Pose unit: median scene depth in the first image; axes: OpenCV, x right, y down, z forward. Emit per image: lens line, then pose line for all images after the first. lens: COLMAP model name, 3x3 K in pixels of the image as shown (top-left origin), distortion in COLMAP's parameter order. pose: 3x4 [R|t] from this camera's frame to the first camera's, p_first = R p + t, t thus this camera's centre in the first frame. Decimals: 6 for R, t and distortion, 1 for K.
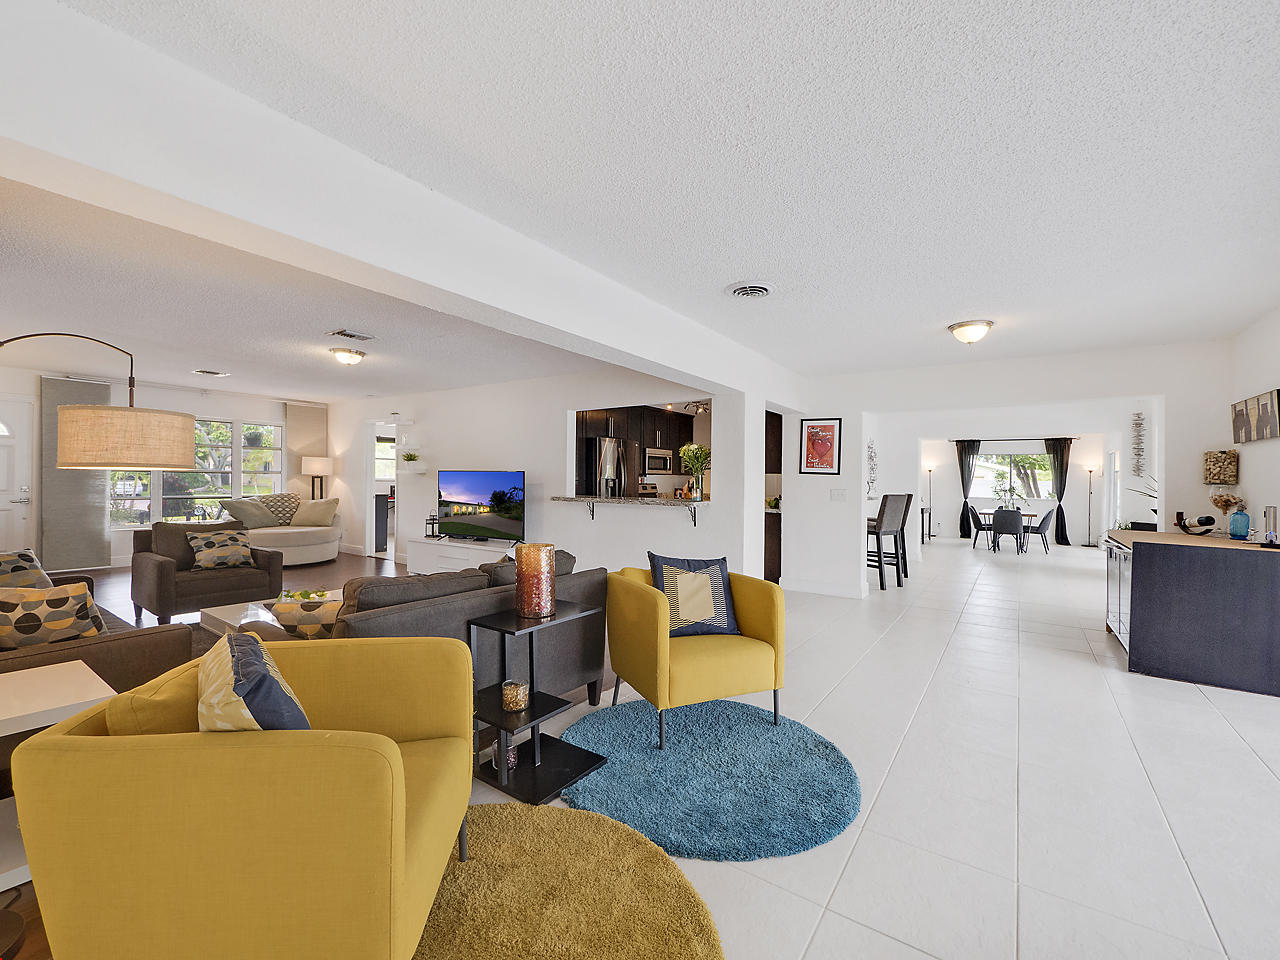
lens RADIAL K [[548.9, 0, 631.3], [0, 548.9, 479.2], [0, 0, 1]] dist [-0.006711, 0.000140]
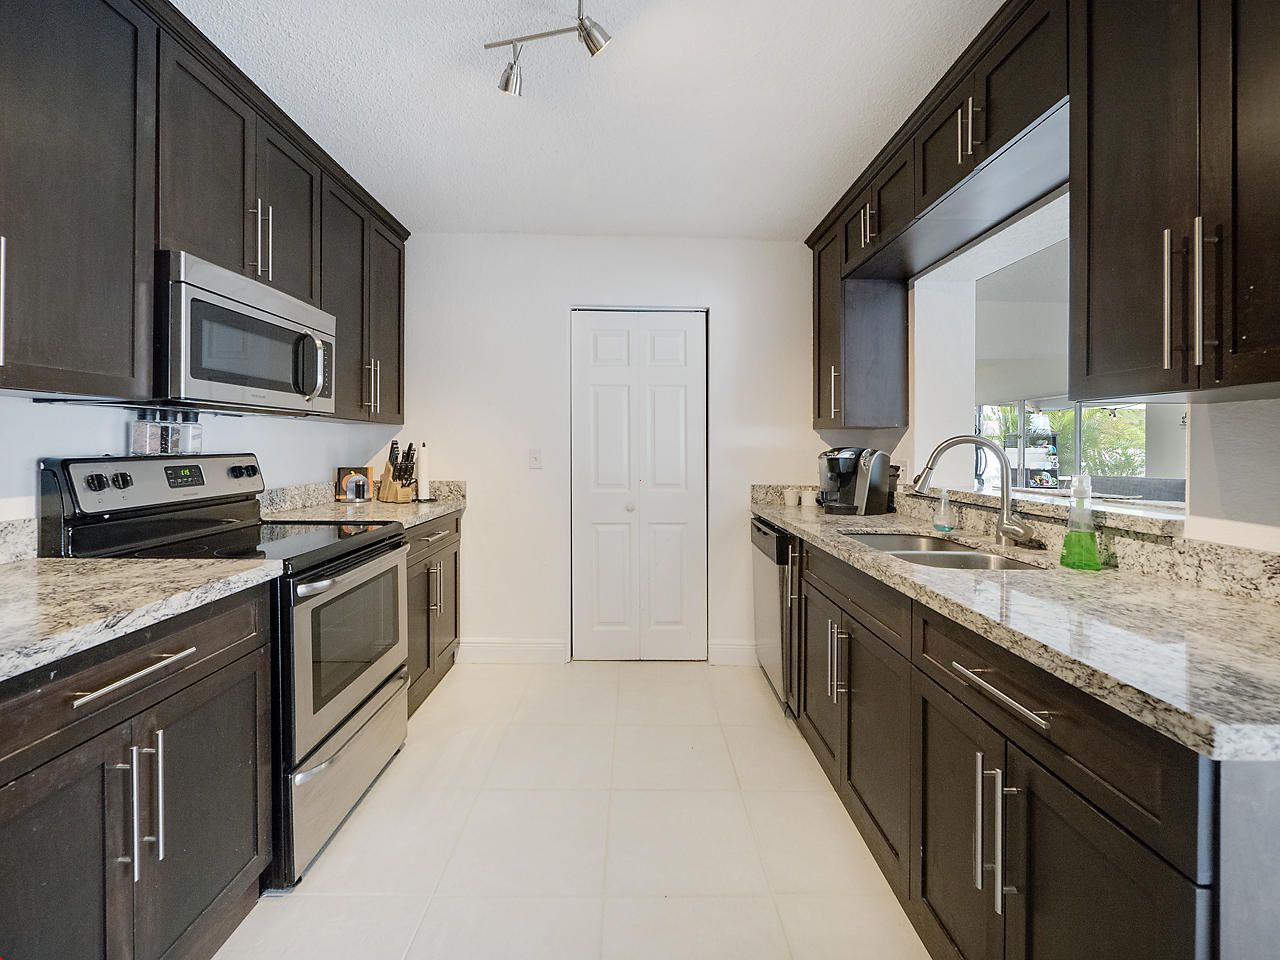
lens RADIAL K [[548.9, 0, 638.4], [0, 548.9, 439.4], [0, 0, 1]] dist [-0.006711, 0.000140]
pose [[0.808745, 0.000894, 0.588159, 0.041193], [0.001145, 0.999995, -0.003095, 0.003118], [-0.588158, 0.003177, 0.808740, 0.737688]]
